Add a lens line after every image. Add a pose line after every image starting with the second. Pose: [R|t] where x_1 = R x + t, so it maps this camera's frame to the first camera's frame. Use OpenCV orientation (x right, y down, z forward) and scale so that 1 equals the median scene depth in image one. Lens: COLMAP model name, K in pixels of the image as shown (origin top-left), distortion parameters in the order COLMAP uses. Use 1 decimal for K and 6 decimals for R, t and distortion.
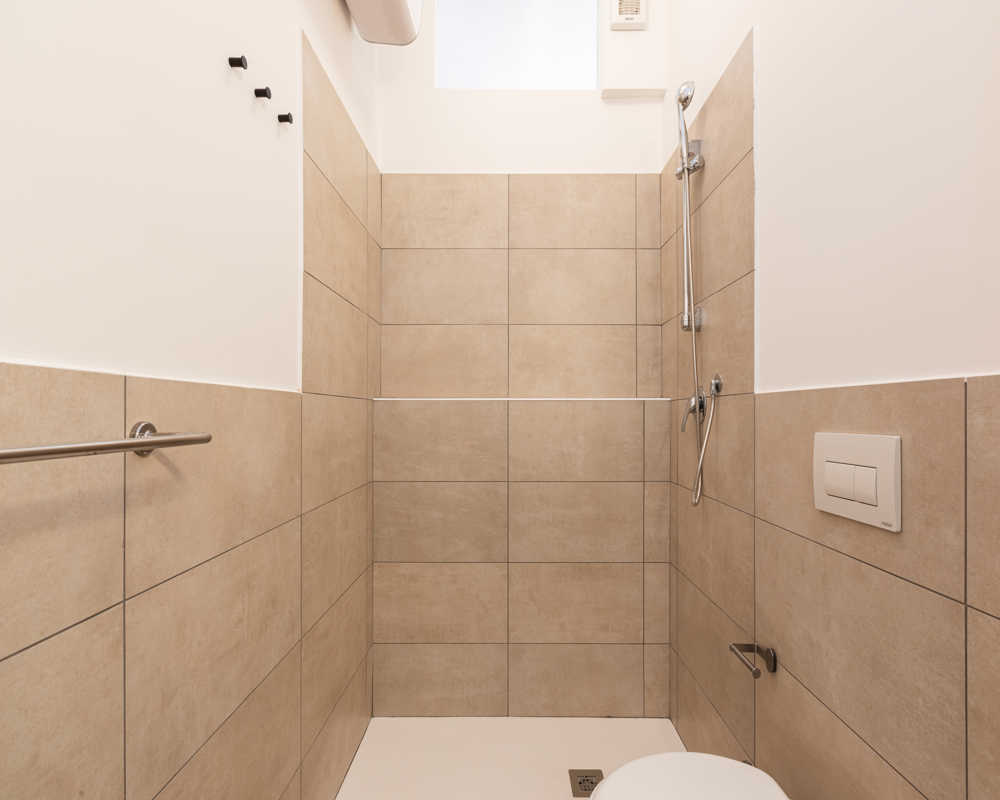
lens RADIAL K [[445.9, 0, 508.1], [0, 445.9, 403.0], [0, 0, 1]] dist [-0.001519, 0.000298]
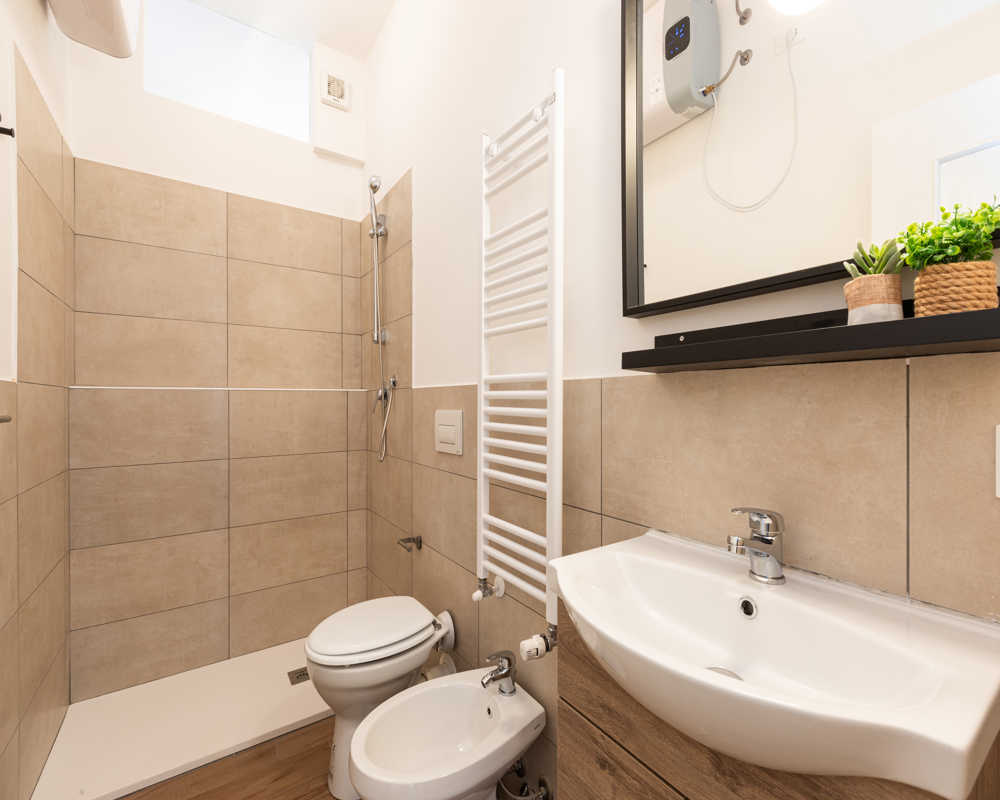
lens RADIAL K [[445.9, 0, 508.1], [0, 445.9, 403.0], [0, 0, 1]] dist [-0.001519, 0.000298]
pose [[0.814658, -0.006211, 0.579909, -0.083448], [-0.009603, 0.999661, 0.024198, -0.006639], [-0.579863, -0.025282, 0.814322, -0.389663]]
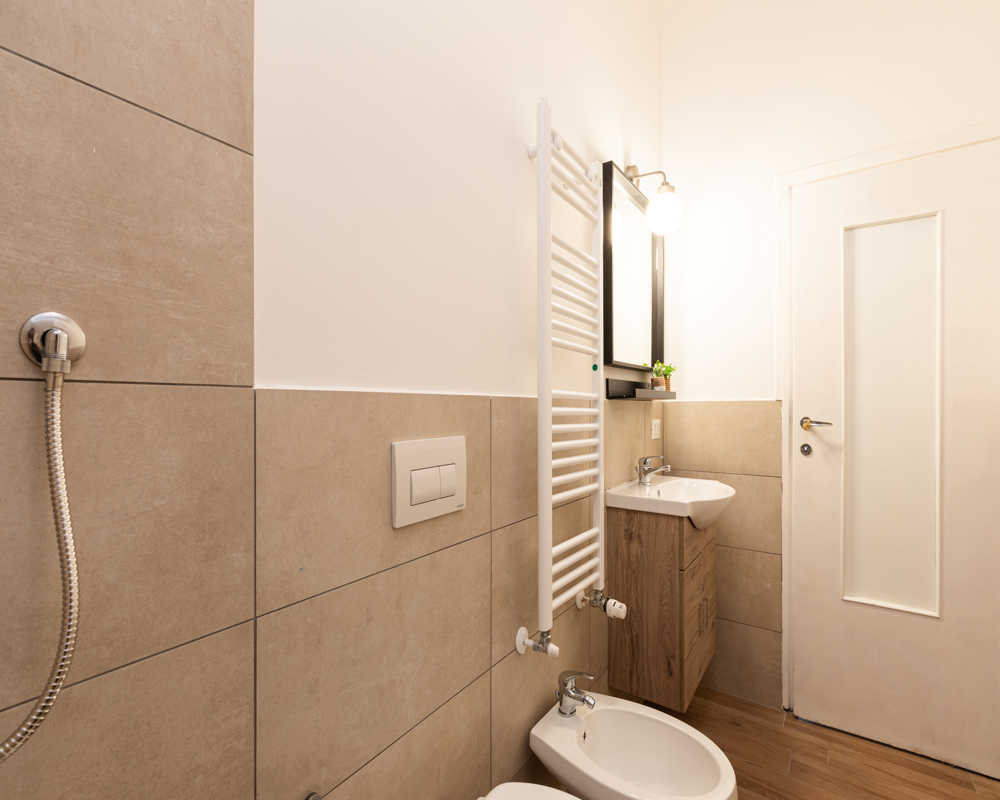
lens RADIAL K [[481.8, 0, 502.8], [0, 481.8, 412.3], [0, 0, 1]] dist [0.002819, 0.000440]
pose [[-0.827991, 0.005282, 0.560716, -0.010933], [-0.003359, 0.999891, -0.014378, 0.011487], [-0.560731, -0.013788, -0.827883, 0.945734]]
